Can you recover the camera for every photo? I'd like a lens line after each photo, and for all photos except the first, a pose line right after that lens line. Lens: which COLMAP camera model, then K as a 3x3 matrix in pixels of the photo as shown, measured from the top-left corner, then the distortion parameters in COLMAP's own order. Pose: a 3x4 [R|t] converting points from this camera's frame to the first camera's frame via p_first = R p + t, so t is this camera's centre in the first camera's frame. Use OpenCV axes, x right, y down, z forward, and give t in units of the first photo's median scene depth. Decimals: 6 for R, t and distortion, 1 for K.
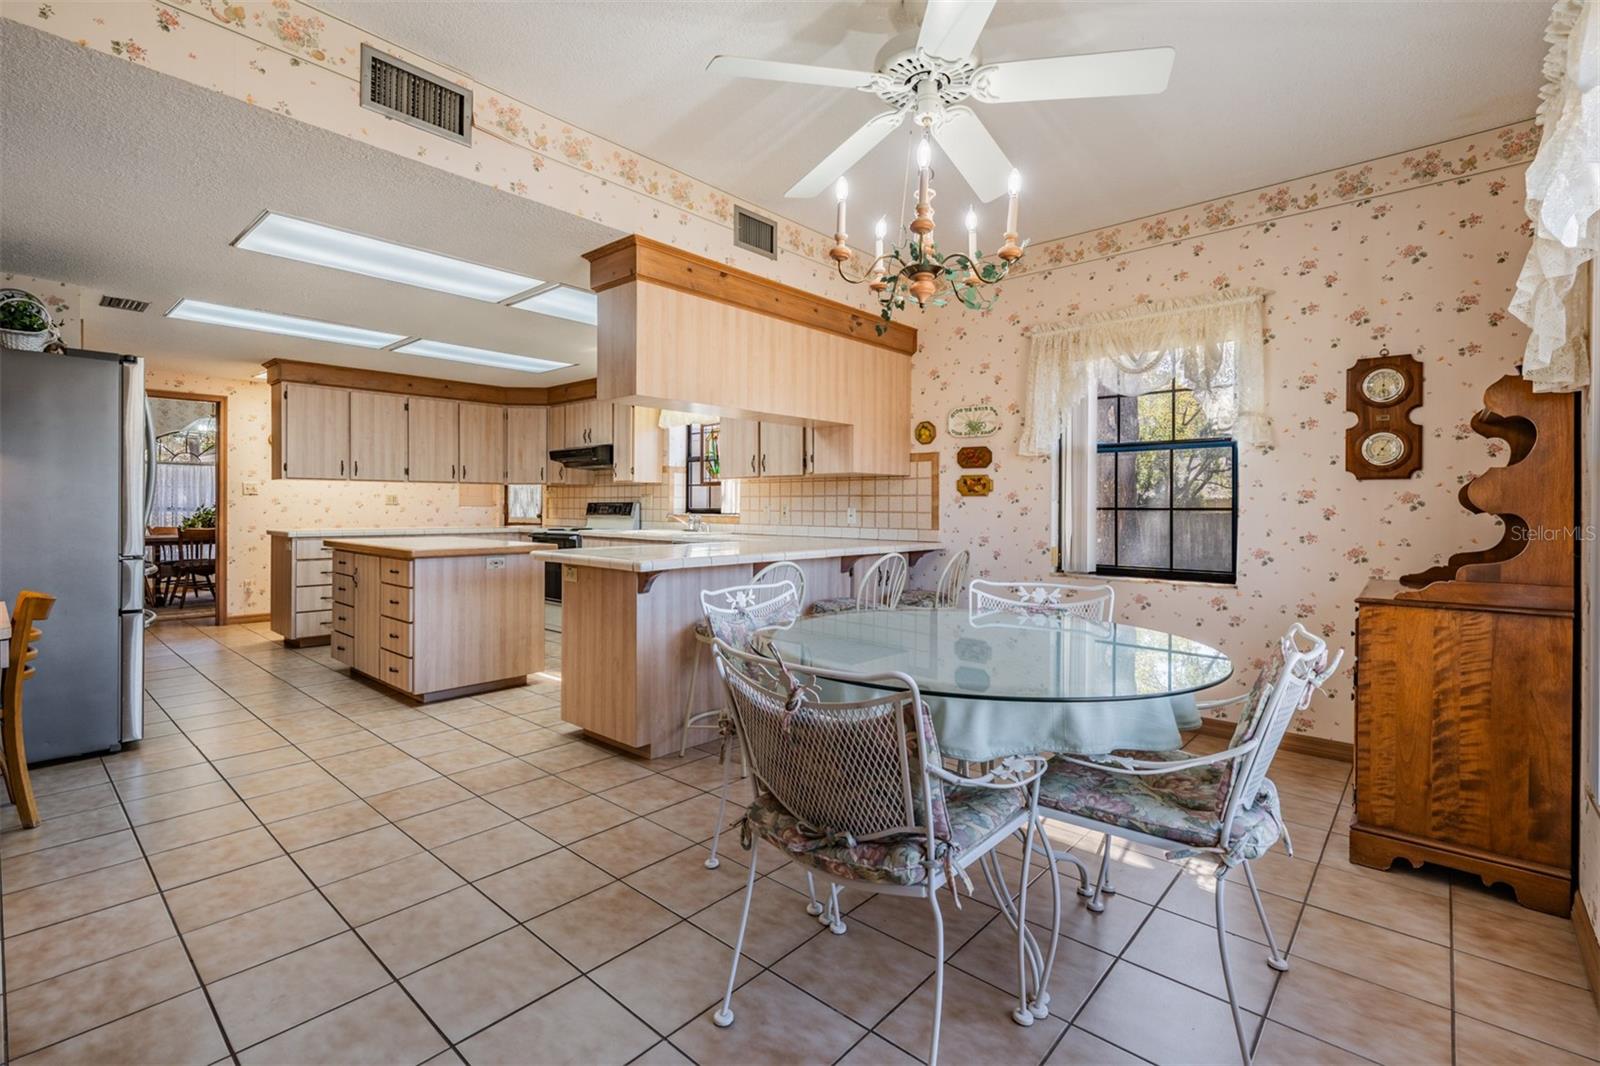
lens RADIAL K [[703.4, 0, 797.0], [0, 703.4, 506.7], [0, 0, 1]] dist [0.001761, -0.002153]
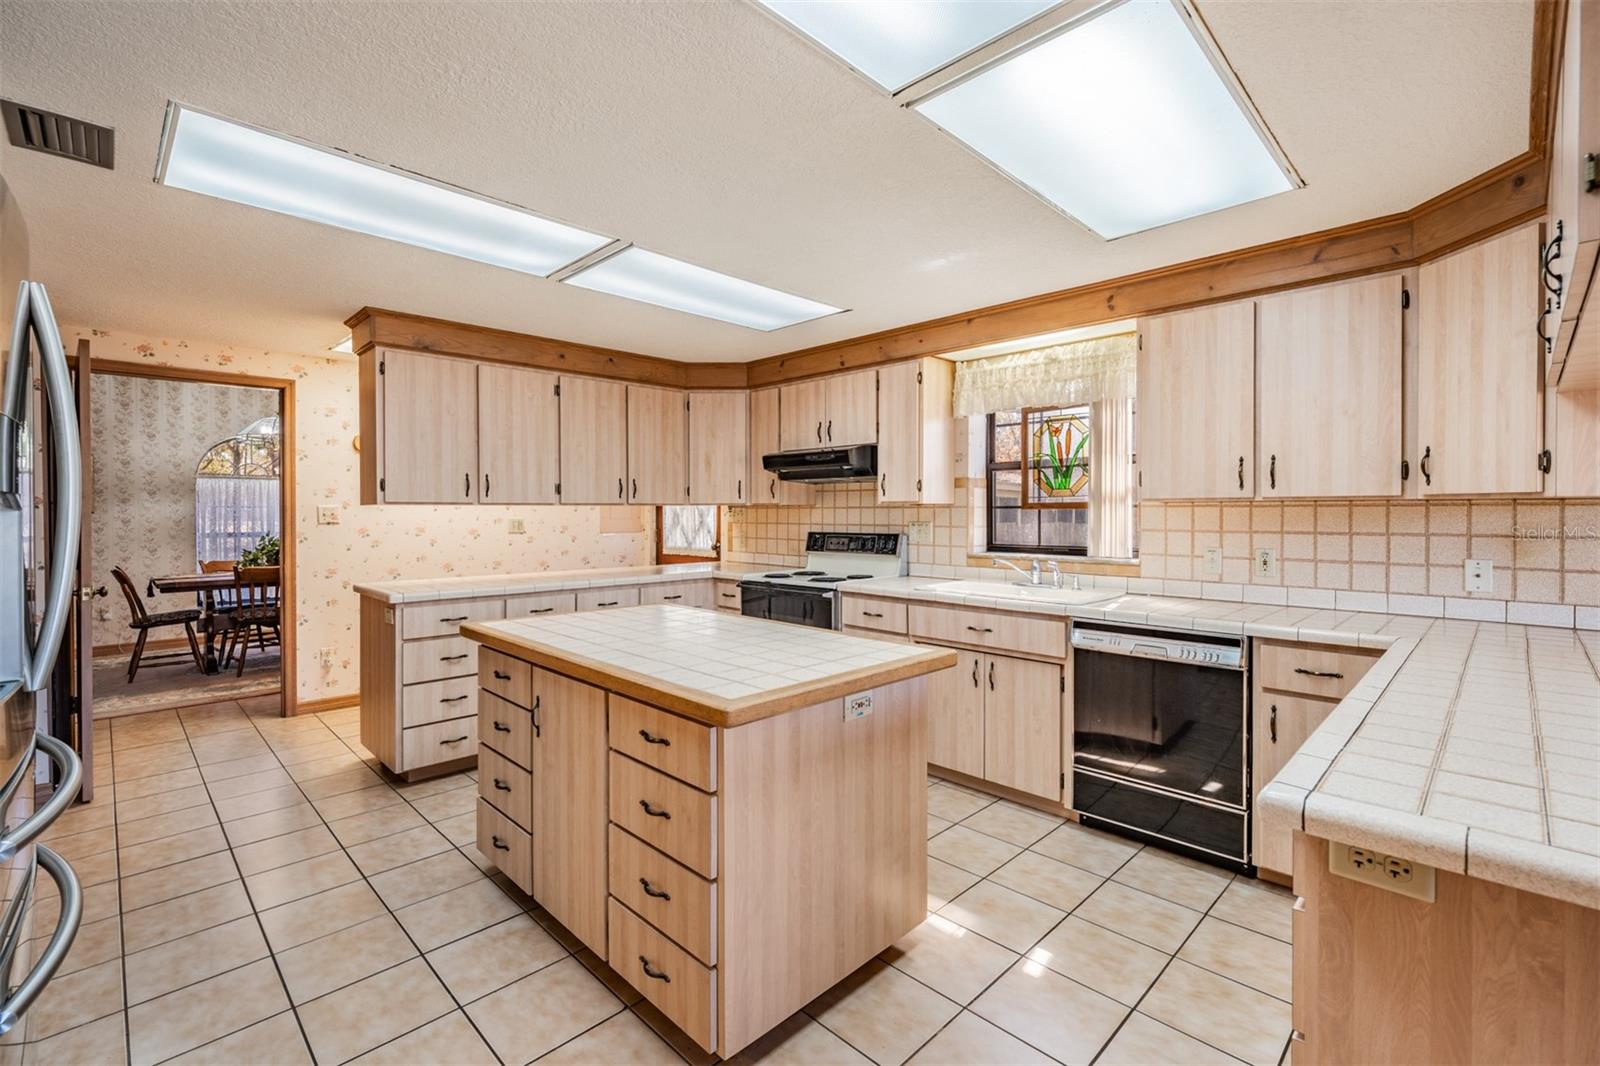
lens RADIAL K [[703.4, 0, 811.1], [0, 703.4, 514.6], [0, 0, 1]] dist [0.001761, -0.002153]
pose [[0.998177, -0.005590, -0.060087, -0.408606], [0.005700, 0.999982, 0.001651, -0.038012], [0.060077, -0.001991, 0.998192, 0.527941]]
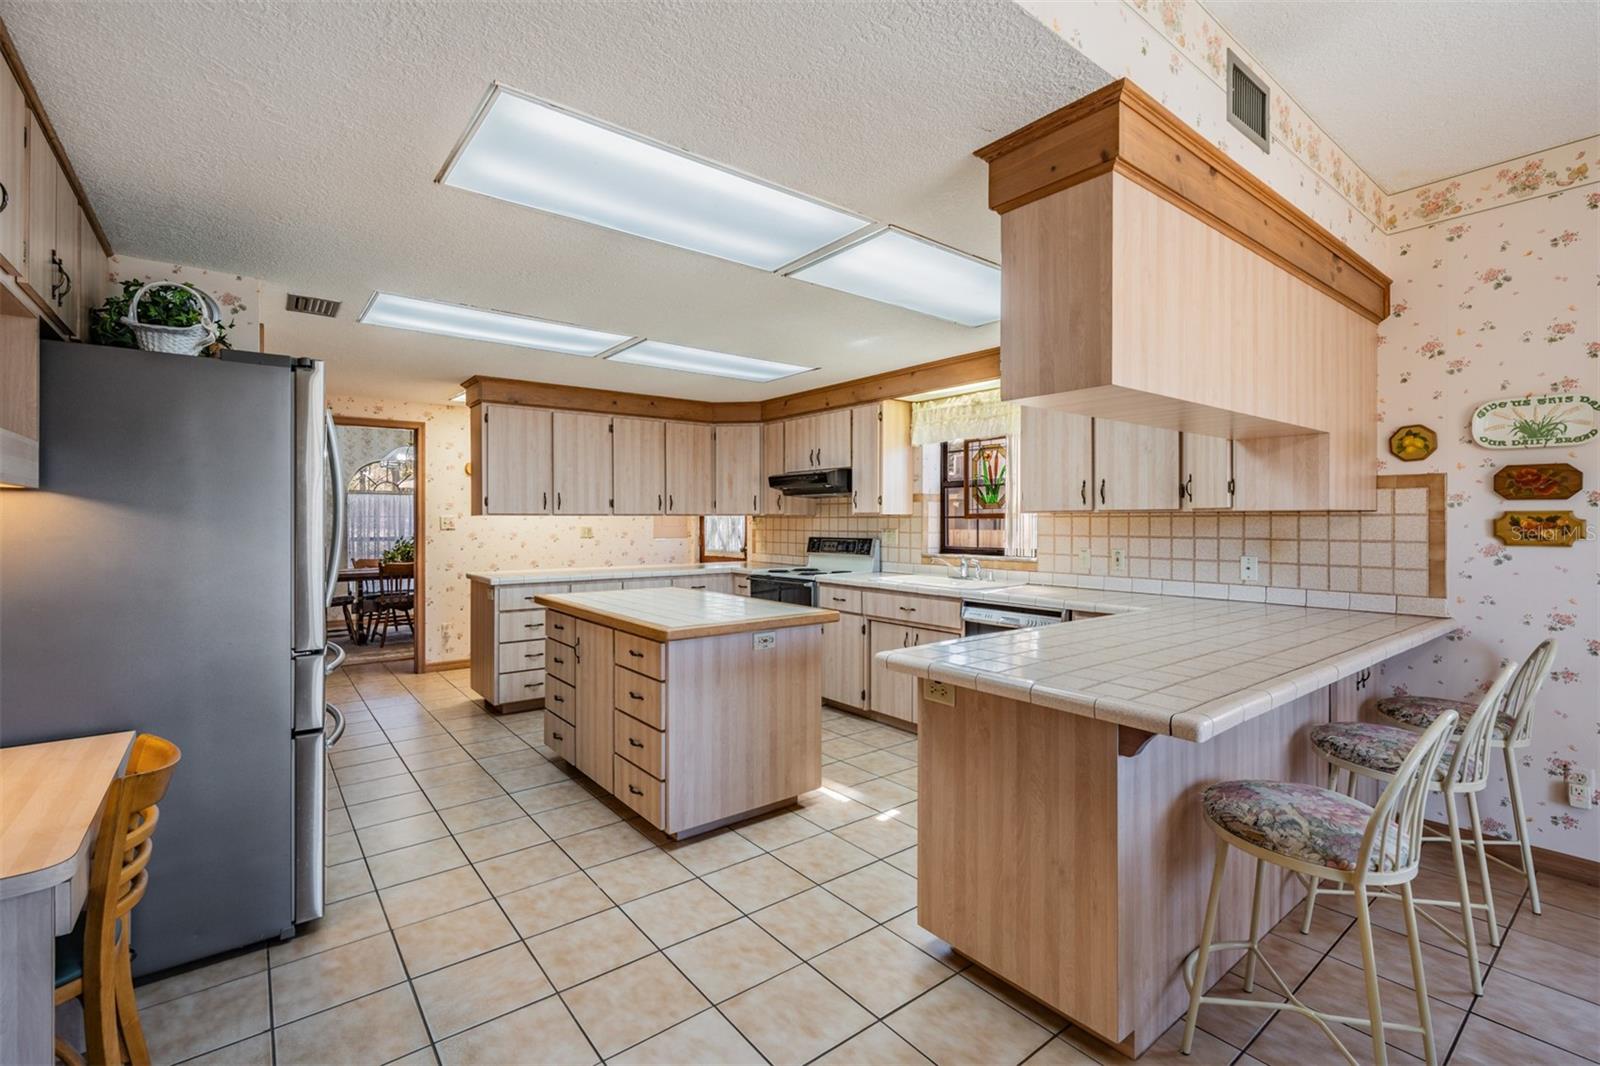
lens RADIAL K [[703.4, 0, 810.2], [0, 703.4, 519.0], [0, 0, 1]] dist [0.001761, -0.002153]
pose [[0.984575, -0.006101, -0.174856, -0.241792], [0.005256, 0.999972, -0.005299, -0.036773], [0.174883, 0.004298, 0.984580, 0.287861]]
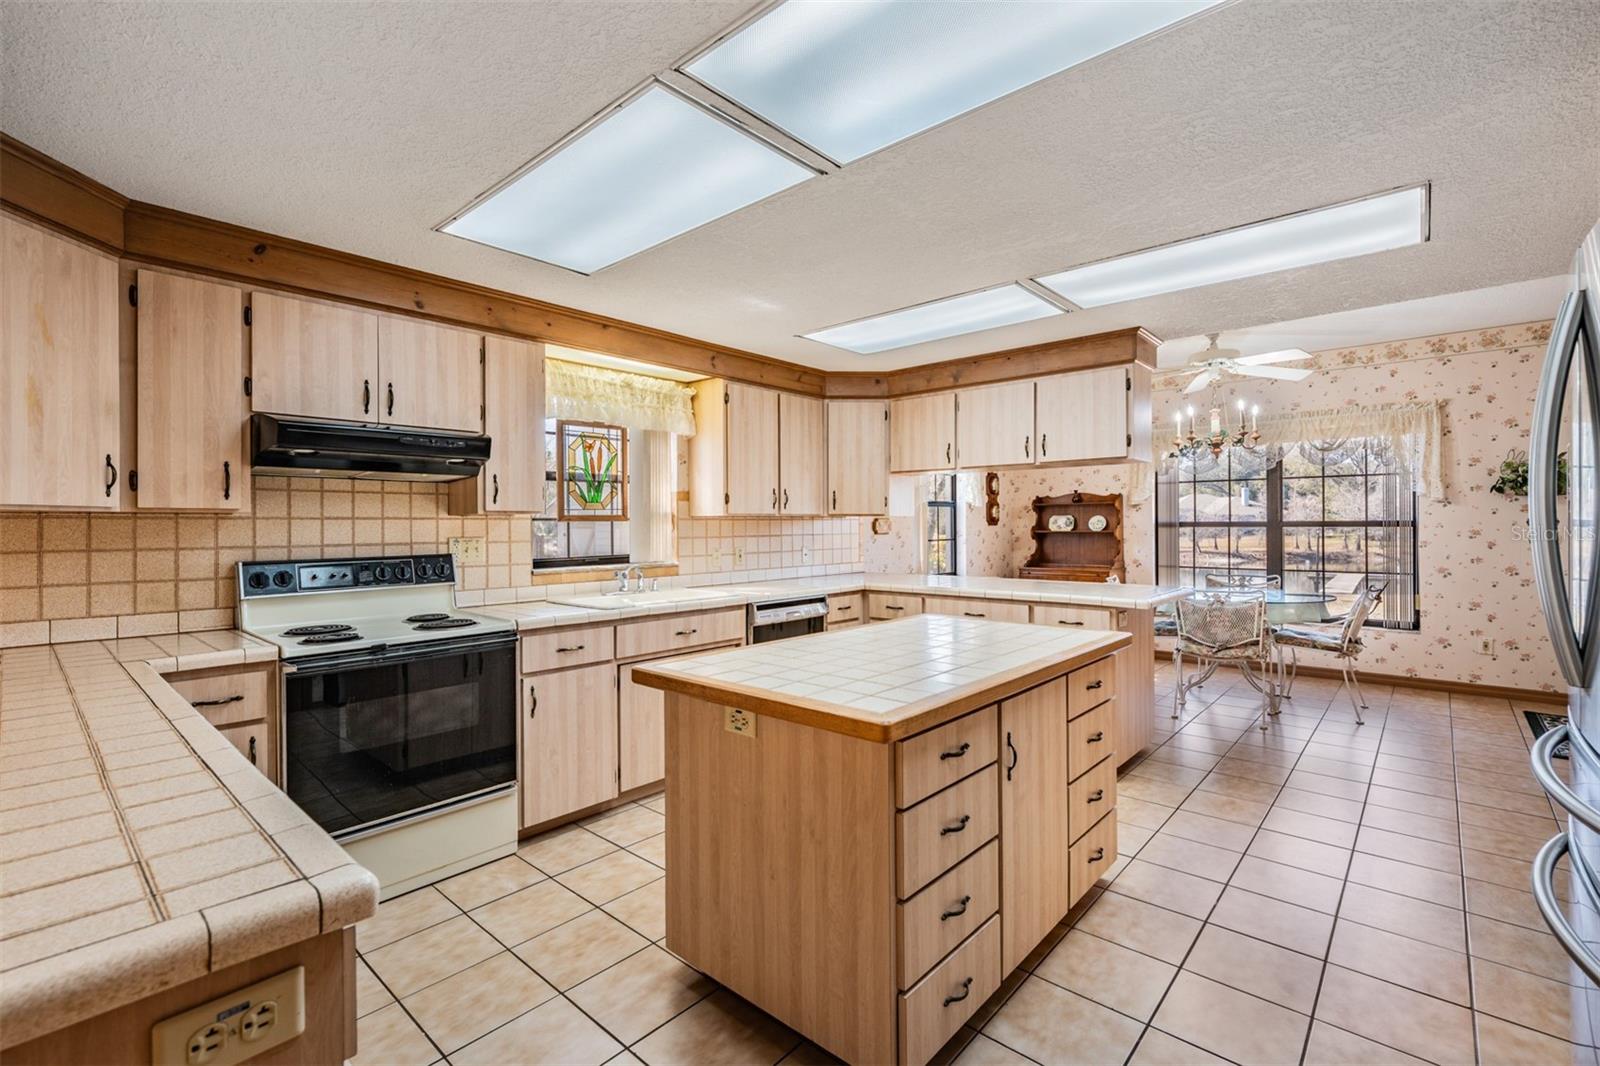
lens RADIAL K [[703.4, 0, 782.5], [0, 703.4, 526.5], [0, 0, 1]] dist [0.001761, -0.002153]
pose [[0.030213, -0.008803, 0.999505, -1.055196], [0.006782, 0.999940, 0.008602, -0.041303], [-0.999520, 0.006519, 0.030271, 1.129295]]
